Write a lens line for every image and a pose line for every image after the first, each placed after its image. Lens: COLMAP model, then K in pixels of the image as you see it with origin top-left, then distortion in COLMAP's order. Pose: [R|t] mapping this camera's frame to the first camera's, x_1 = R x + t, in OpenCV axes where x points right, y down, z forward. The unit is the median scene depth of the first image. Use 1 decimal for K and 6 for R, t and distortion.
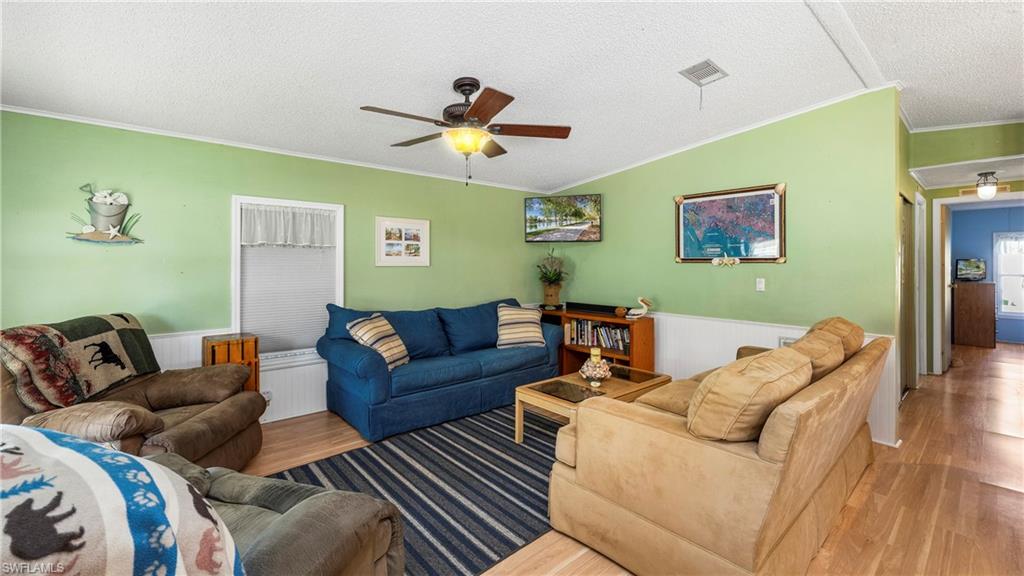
lens RADIAL K [[417.7, 0, 514.4], [0, 417.7, 258.5], [0, 0, 1]] dist [-0.001913, -0.000295]
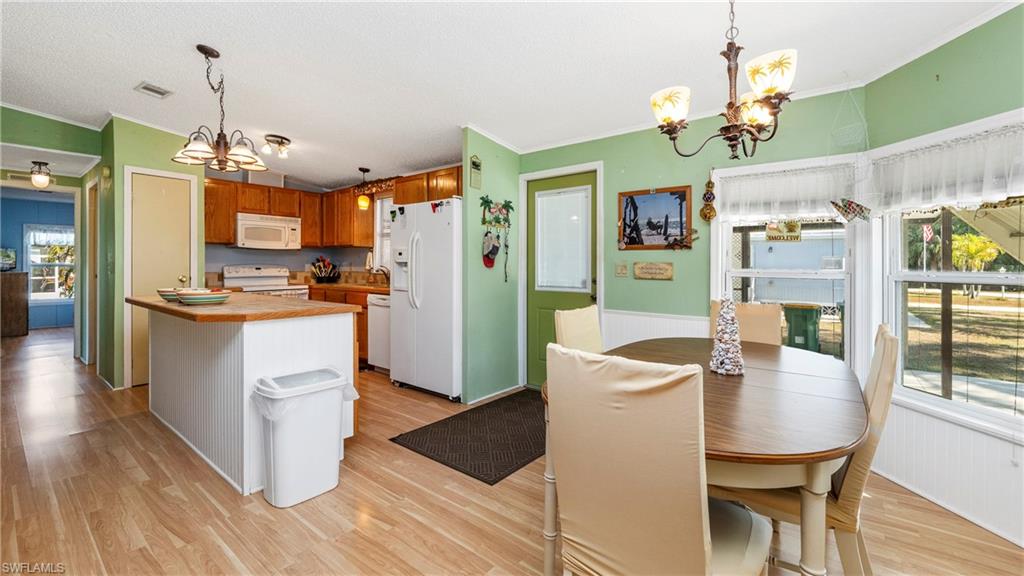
lens RADIAL K [[417.7, 0, 505.6], [0, 417.7, 267.4], [0, 0, 1]] dist [-0.001913, -0.000295]
pose [[-0.179709, -0.009621, 0.983673, -0.128266], [-0.014368, 0.999871, 0.007154, 0.038889], [-0.983615, -0.012848, -0.179824, 0.030213]]
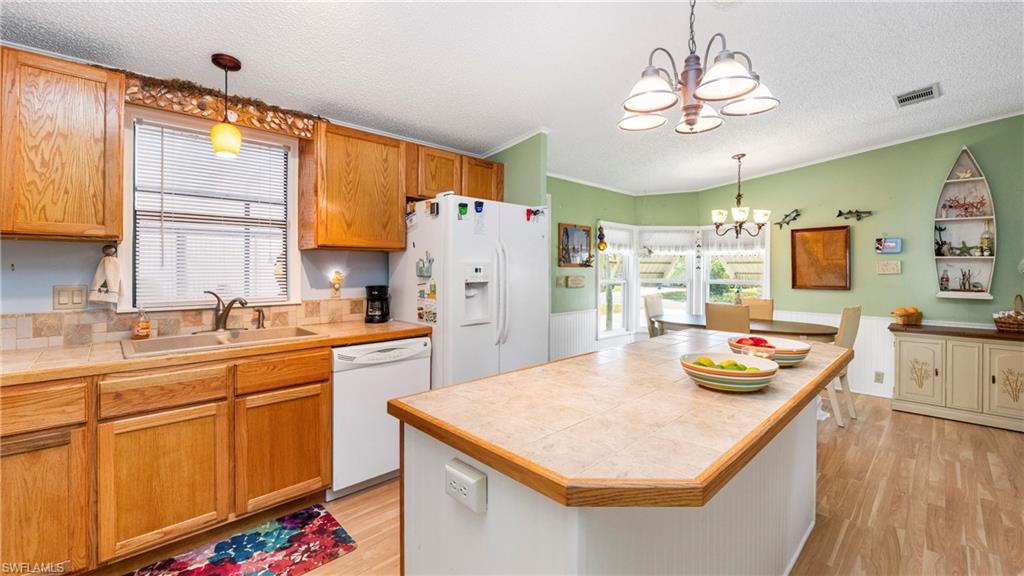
lens RADIAL K [[417.7, 0, 517.6], [0, 417.7, 266.5], [0, 0, 1]] dist [-0.001913, -0.000295]
pose [[-0.998365, -0.005717, -0.056878, 0.933192], [-0.004992, 0.999905, -0.012879, 0.019082], [0.056946, -0.012574, -0.998298, 0.826112]]
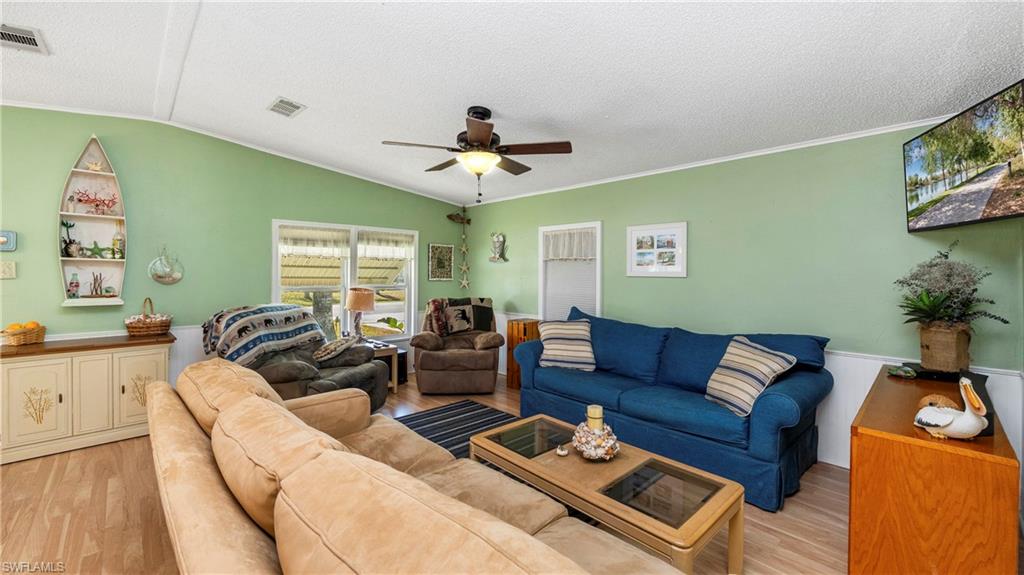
lens RADIAL K [[417.7, 0, 504.7], [0, 417.7, 277.2], [0, 0, 1]] dist [-0.001913, -0.000295]
pose [[0.029668, 0.010731, -0.999502, 0.719730], [0.003318, 0.999936, 0.010834, 0.009594], [0.999554, -0.003637, 0.029630, 0.736385]]
